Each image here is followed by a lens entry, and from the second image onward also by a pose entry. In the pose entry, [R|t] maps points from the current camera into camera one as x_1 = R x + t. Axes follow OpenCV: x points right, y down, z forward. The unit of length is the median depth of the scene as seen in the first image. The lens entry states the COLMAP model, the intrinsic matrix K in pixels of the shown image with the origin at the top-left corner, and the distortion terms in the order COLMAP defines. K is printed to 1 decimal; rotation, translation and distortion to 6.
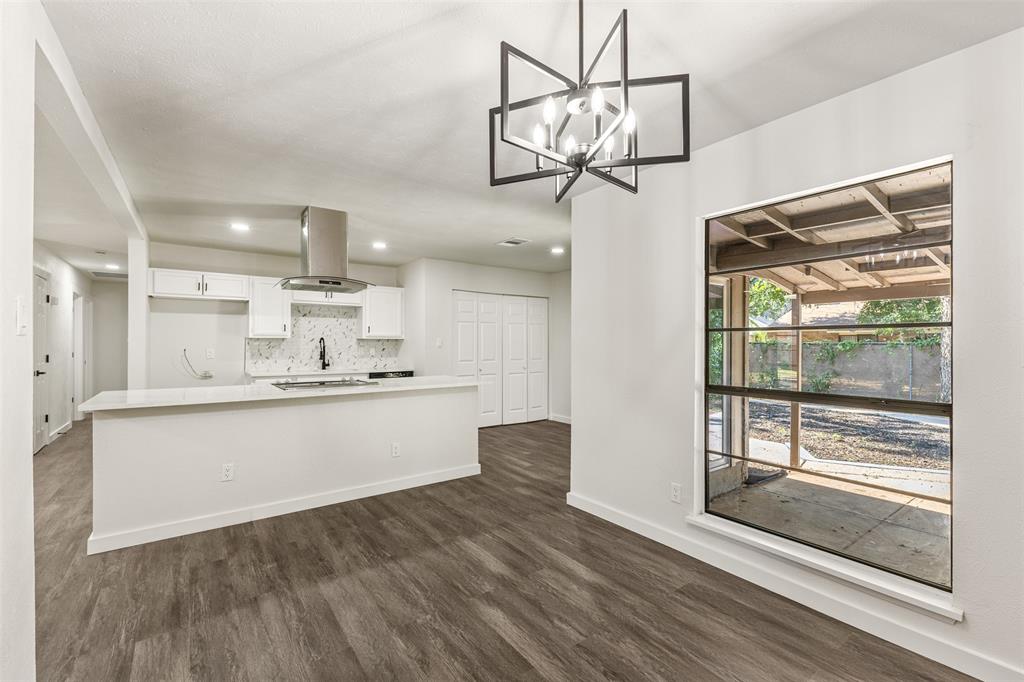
lens RADIAL K [[435.6, 0, 512.0], [0, 435.6, 341.0], [0, 0, 1]] dist [0.002128, 0.000111]
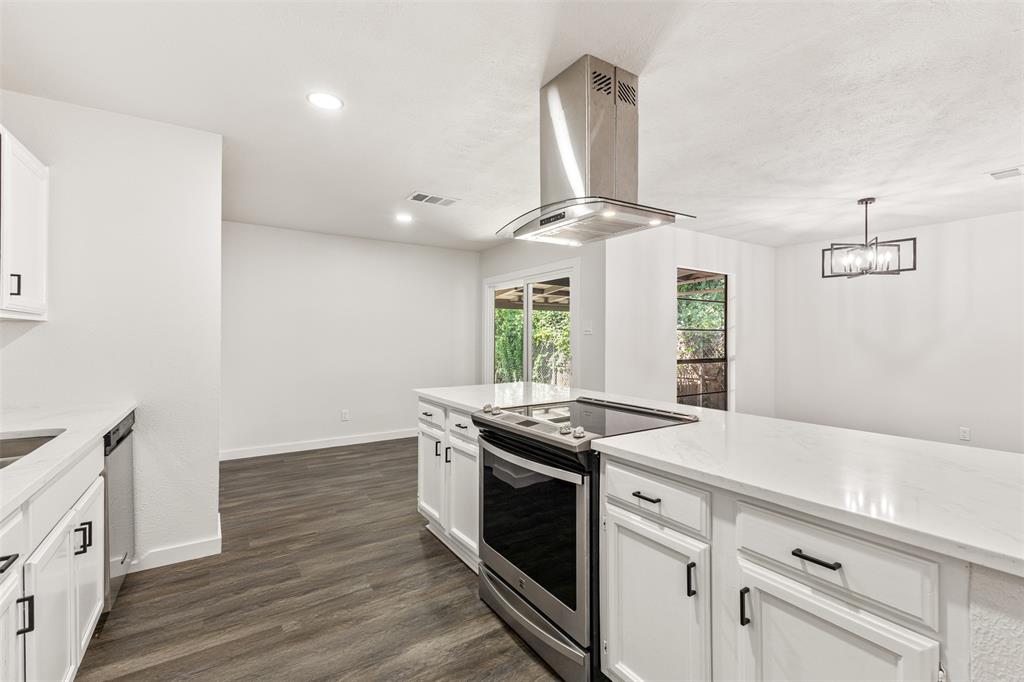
lens RADIAL K [[447.5, 0, 512.9], [0, 447.5, 330.1], [0, 0, 1]] dist [0.002008, 0.000011]
pose [[0.051543, 0.015448, 0.998551, -0.659061], [-0.008177, 0.999853, -0.015046, 0.005884], [-0.998637, -0.007389, 0.051662, 0.721611]]
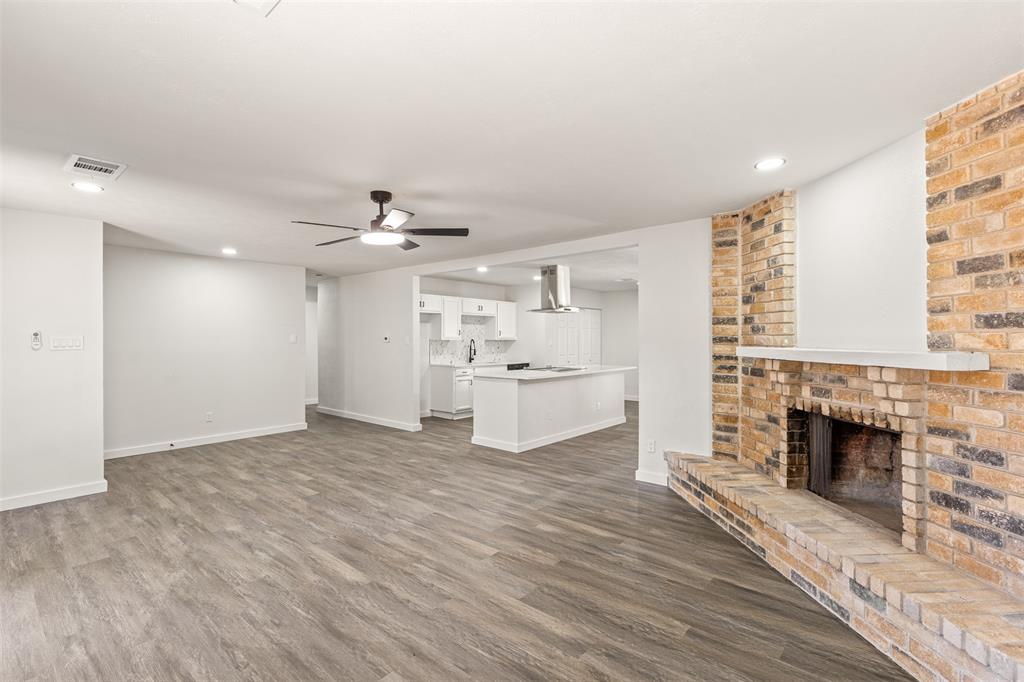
lens RADIAL K [[475.8, 0, 515.9], [0, 475.8, 338.8], [0, 0, 1]] dist [-0.008460, -0.001511]
pose [[0.973070, -0.004400, 0.230466, -0.681140], [0.003615, 0.999986, 0.003827, -0.014897], [-0.230480, -0.002890, 0.973073, -0.509750]]
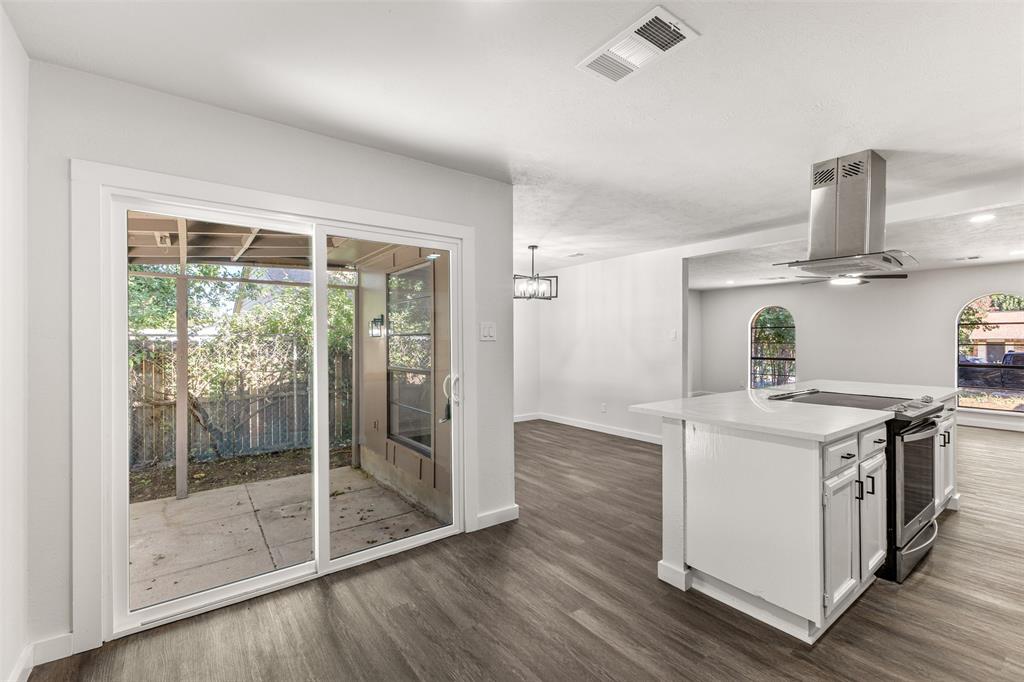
lens RADIAL K [[442.6, 0, 512.3], [0, 442.6, 339.6], [0, 0, 1]] dist [0.001188, -0.000269]
pose [[-0.999972, 0.000054, -0.007426, 0.088933], [0.000098, 0.999982, -0.005968, 0.002611], [0.007426, -0.005968, -0.999955, 1.179888]]
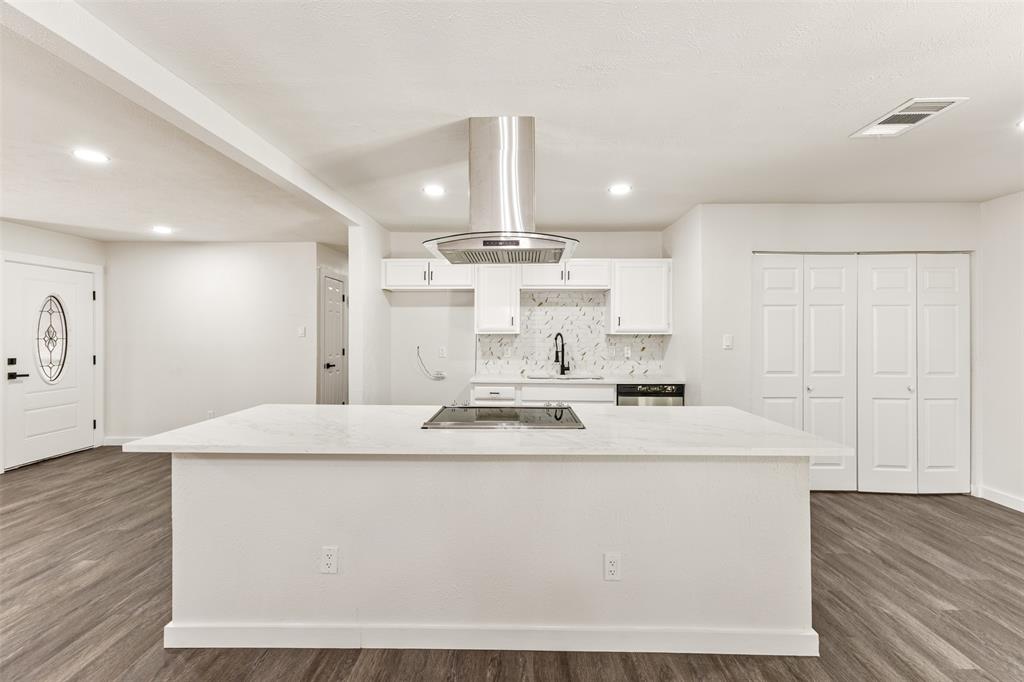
lens RADIAL K [[440.7, 0, 513.9], [0, 440.7, 331.7], [0, 0, 1]] dist [0.003765, -0.000268]
pose [[0.796231, -0.000718, -0.604992, -0.035589], [0.002570, 0.999994, 0.002195, -0.012350], [0.604987, -0.003302, 0.796228, 0.358267]]
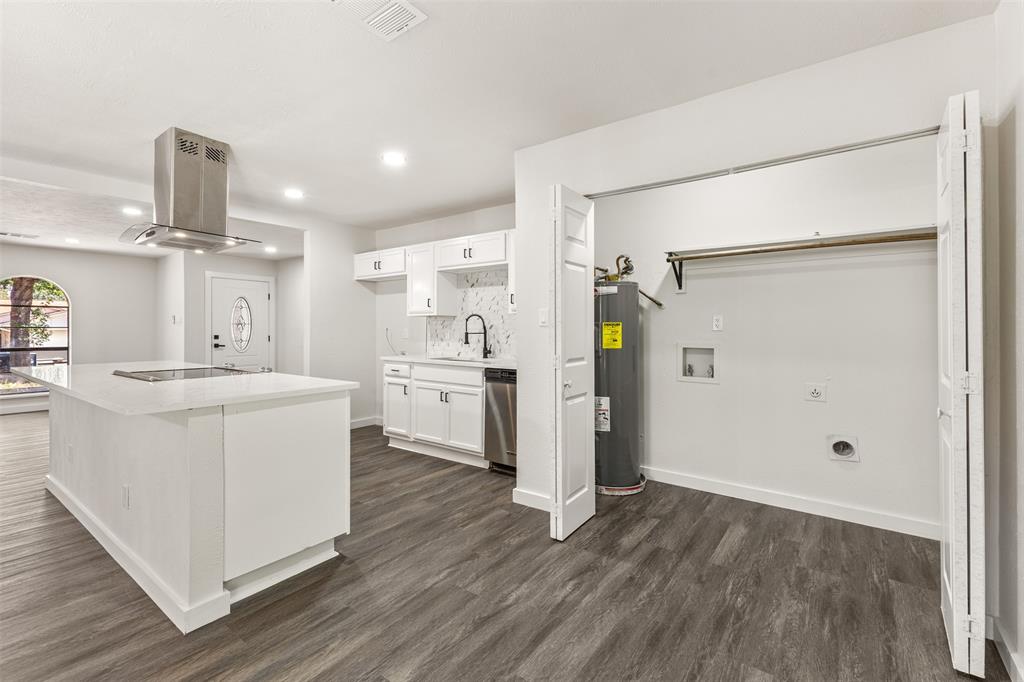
lens RADIAL K [[447.5, 0, 512.9], [0, 447.5, 330.1], [0, 0, 1]] dist [0.002008, 0.000011]
pose [[0.300308, 0.002785, -0.953838, 0.312389], [0.005563, 0.999974, 0.004671, 0.016945], [0.953826, -0.006709, 0.300285, 0.879576]]
